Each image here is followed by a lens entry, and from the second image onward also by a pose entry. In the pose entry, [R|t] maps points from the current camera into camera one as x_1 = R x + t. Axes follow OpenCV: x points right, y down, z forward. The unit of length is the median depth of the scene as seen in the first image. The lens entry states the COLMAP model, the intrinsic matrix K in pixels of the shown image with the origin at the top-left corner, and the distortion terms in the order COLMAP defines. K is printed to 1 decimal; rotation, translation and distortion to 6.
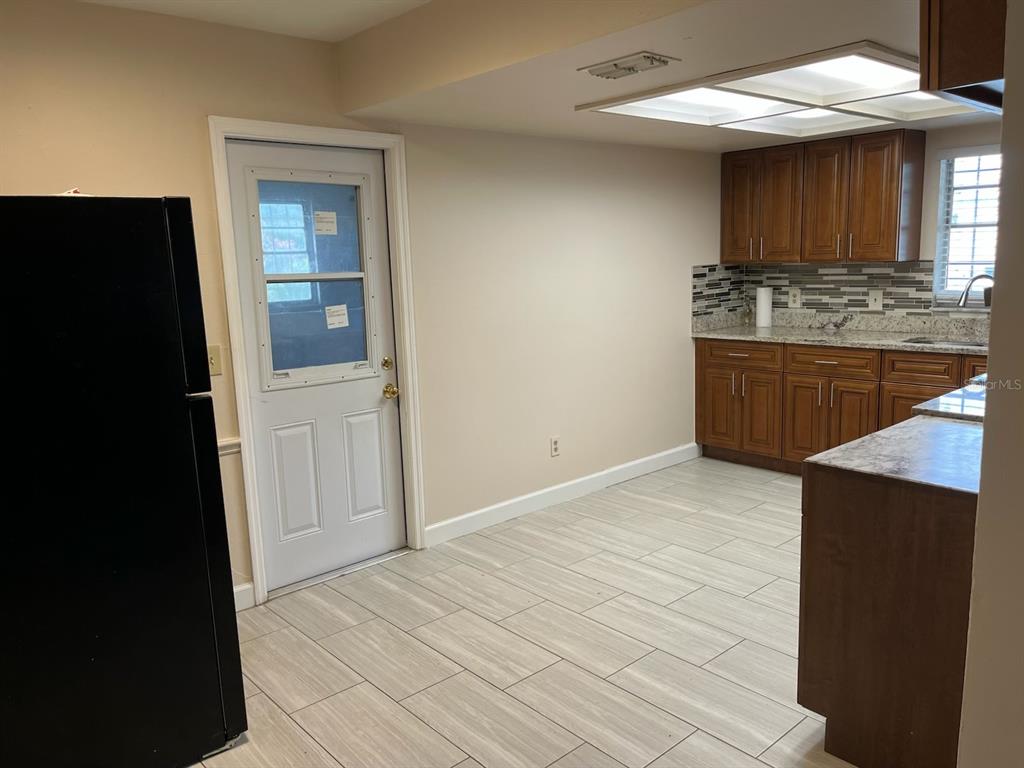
lens RADIAL K [[780.6, 0, 515.7], [0, 780.6, 384.7], [0, 0, 1]] dist [0.029872, -0.031004]
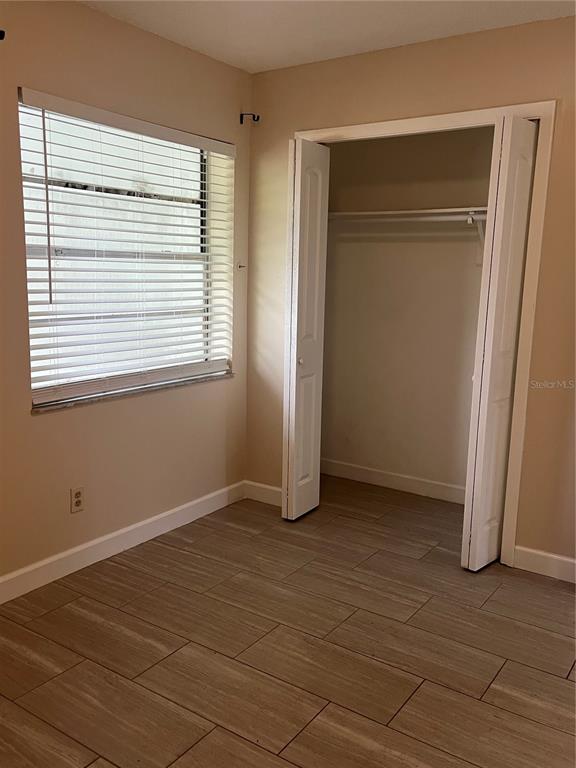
lens RADIAL K [[681.6, 0, 280.9], [0, 681.6, 385.4], [0, 0, 1]] dist [0.069536, -0.080697]
pose [[0.970370, 0.008930, 0.241459, -0.103069], [-0.011325, 0.999899, 0.008532, -0.005002], [-0.241359, -0.011014, 0.970373, 0.153827]]
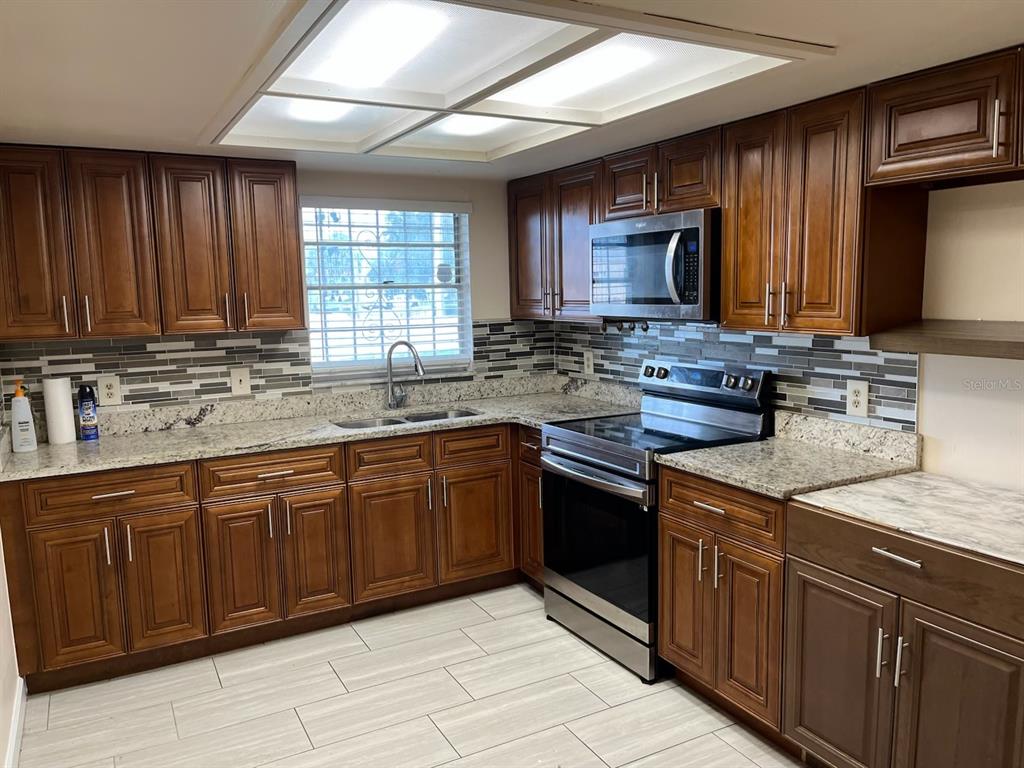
lens RADIAL K [[780.6, 0, 517.4], [0, 780.6, 381.7], [0, 0, 1]] dist [0.029872, -0.031004]
pose [[0.227081, -0.086991, 0.969983, -0.213140], [0.174016, 0.983598, 0.047474, -0.099503], [-0.958203, 0.158012, 0.238494, 0.580575]]
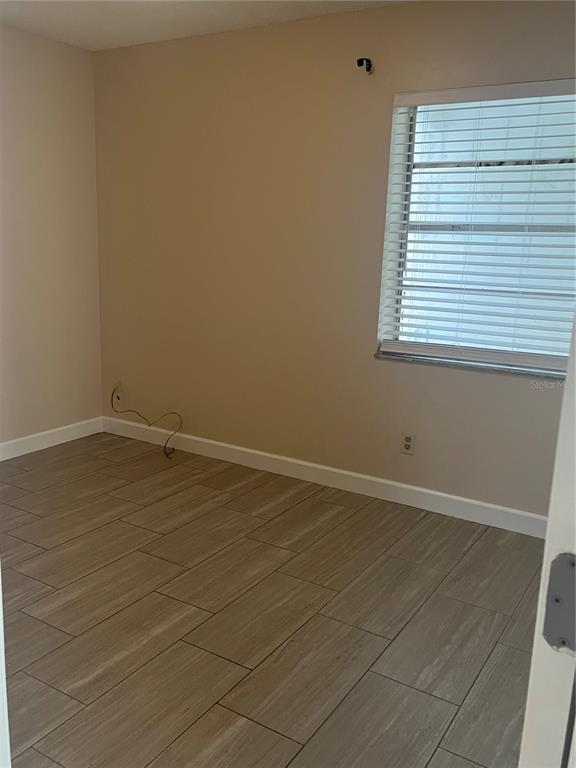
lens RADIAL K [[681.6, 0, 281.4], [0, 681.6, 381.9], [0, 0, 1]] dist [0.069536, -0.080697]
pose [[0.284595, 0.233203, -0.929850, 0.465760], [-0.193615, 0.963954, 0.182497, -0.059306], [0.938892, 0.128095, 0.319489, 0.435265]]
